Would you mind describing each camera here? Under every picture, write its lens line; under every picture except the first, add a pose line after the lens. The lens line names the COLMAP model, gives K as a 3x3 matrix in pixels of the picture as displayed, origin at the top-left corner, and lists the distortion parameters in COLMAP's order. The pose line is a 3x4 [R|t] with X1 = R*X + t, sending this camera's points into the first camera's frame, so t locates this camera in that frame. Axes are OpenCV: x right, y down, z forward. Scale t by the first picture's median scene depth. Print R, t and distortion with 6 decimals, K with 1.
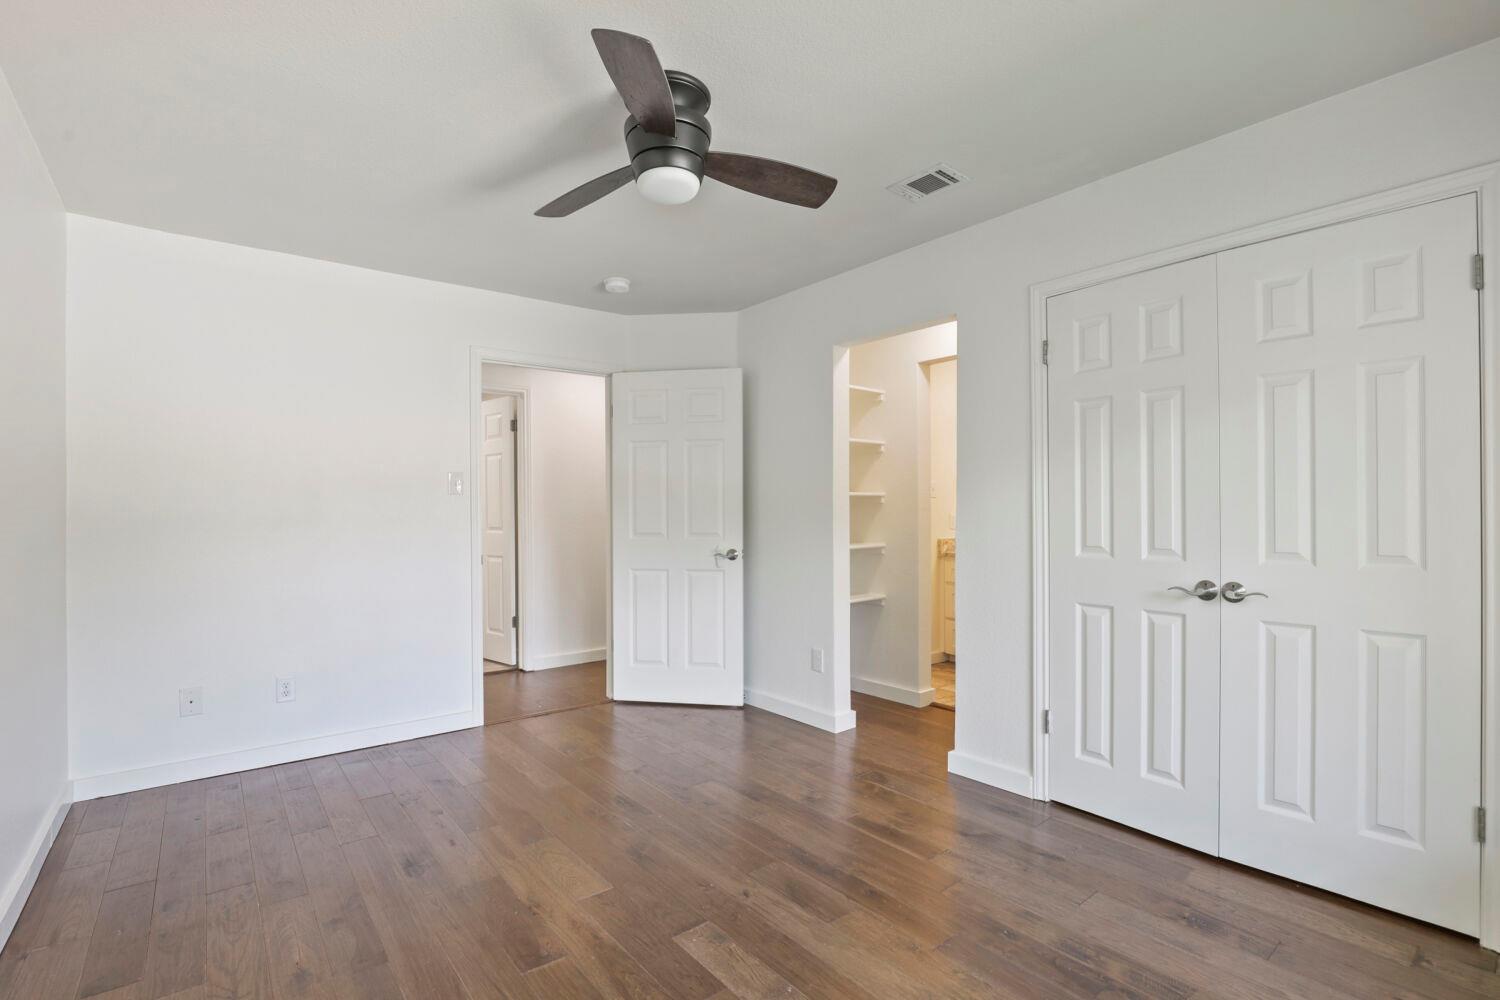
lens RADIAL K [[687.5, 0, 739.5], [0, 687.5, 513.4], [0, 0, 1]] dist [-0.011282, 0.001075]
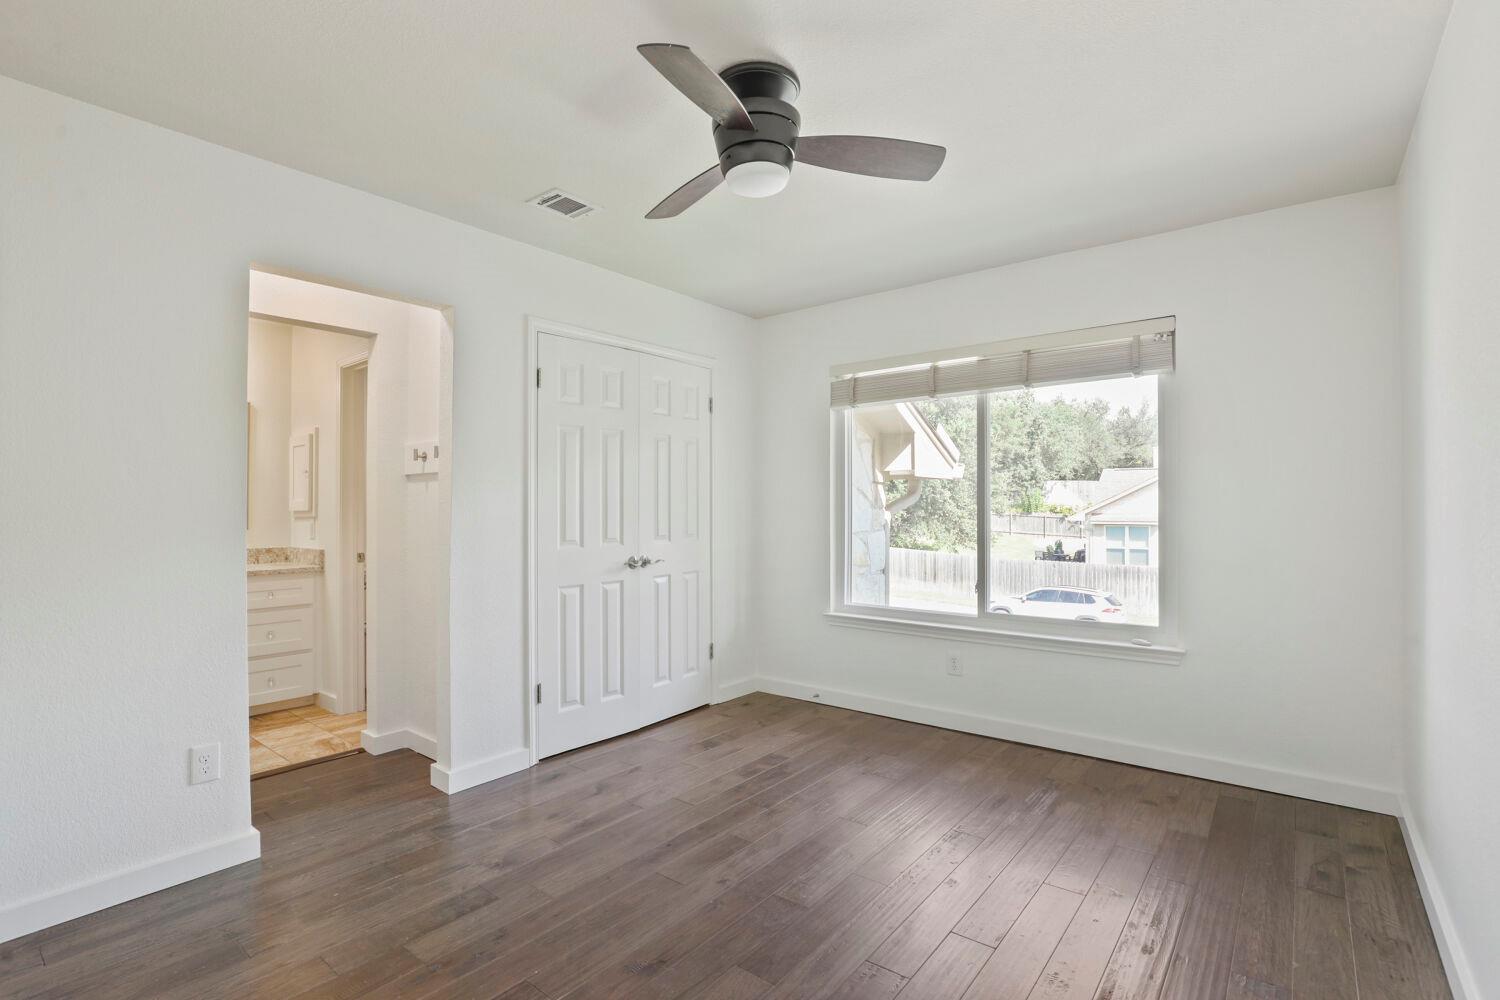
lens RADIAL K [[694.8, 0, 750.1], [0, 694.8, 506.4], [0, 0, 1]] dist [-0.003601, 0.000345]
pose [[-0.209569, 0.007330, 0.977766, -0.838725], [0.007831, 0.999952, -0.005818, -0.004655], [-0.977763, 0.006438, -0.209616, 0.956458]]
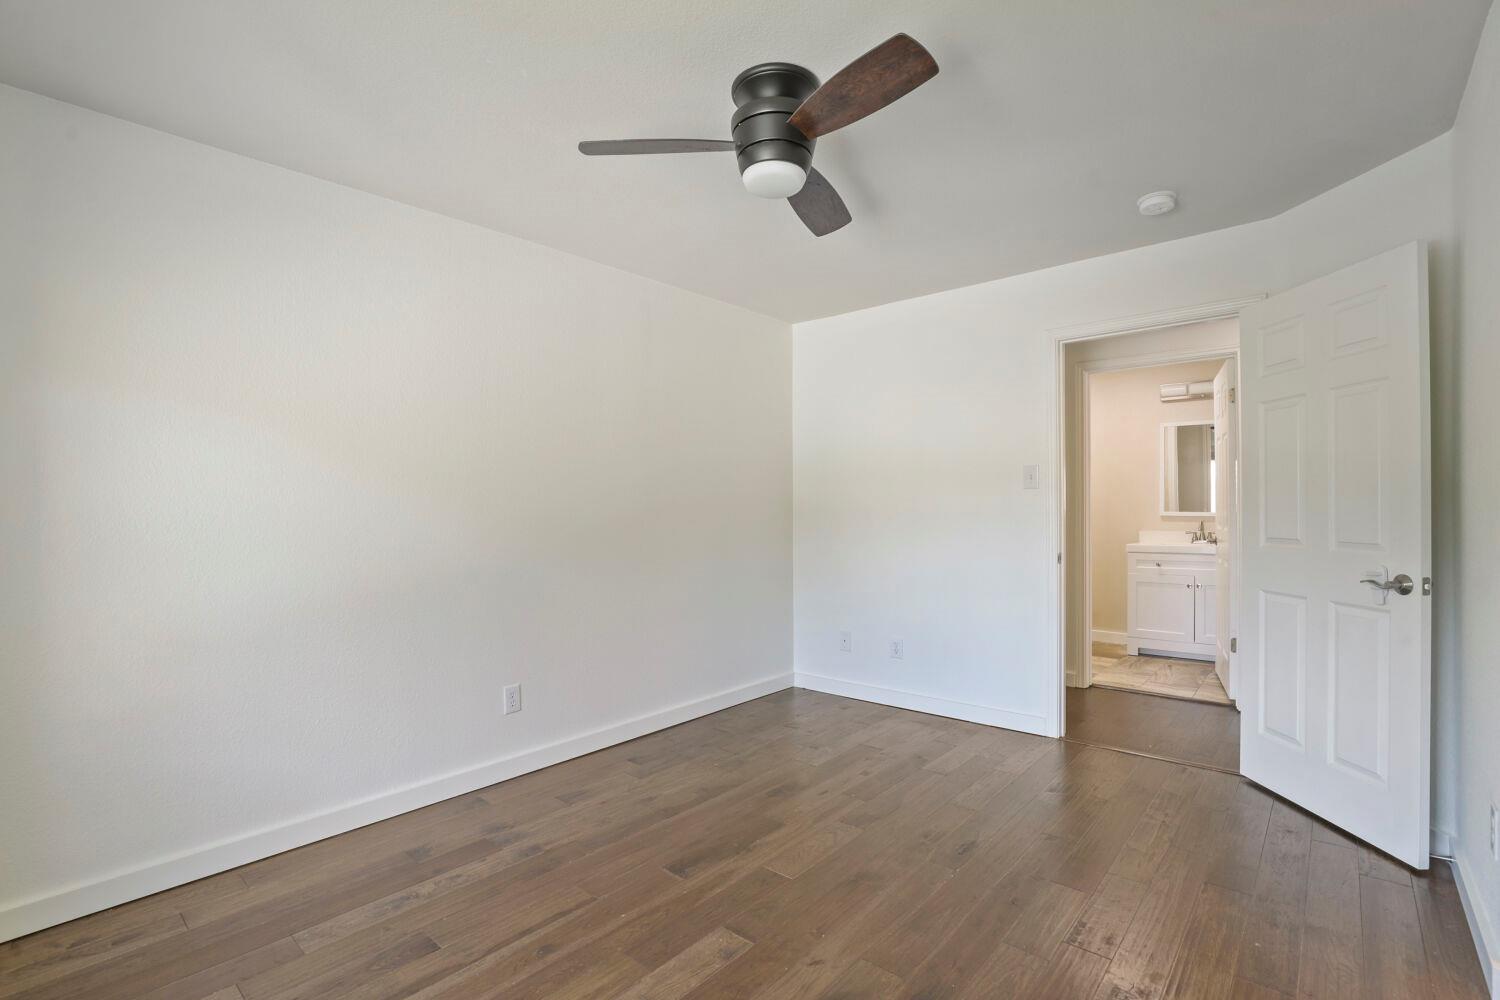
lens RADIAL K [[694.8, 0, 750.1], [0, 694.8, 506.4], [0, 0, 1]] dist [-0.003601, 0.000345]
pose [[0.190709, -0.000730, -0.981646, 0.677491], [0.010135, 0.999948, 0.001225, -0.012748], [0.981594, -0.010182, 0.190706, 0.609821]]
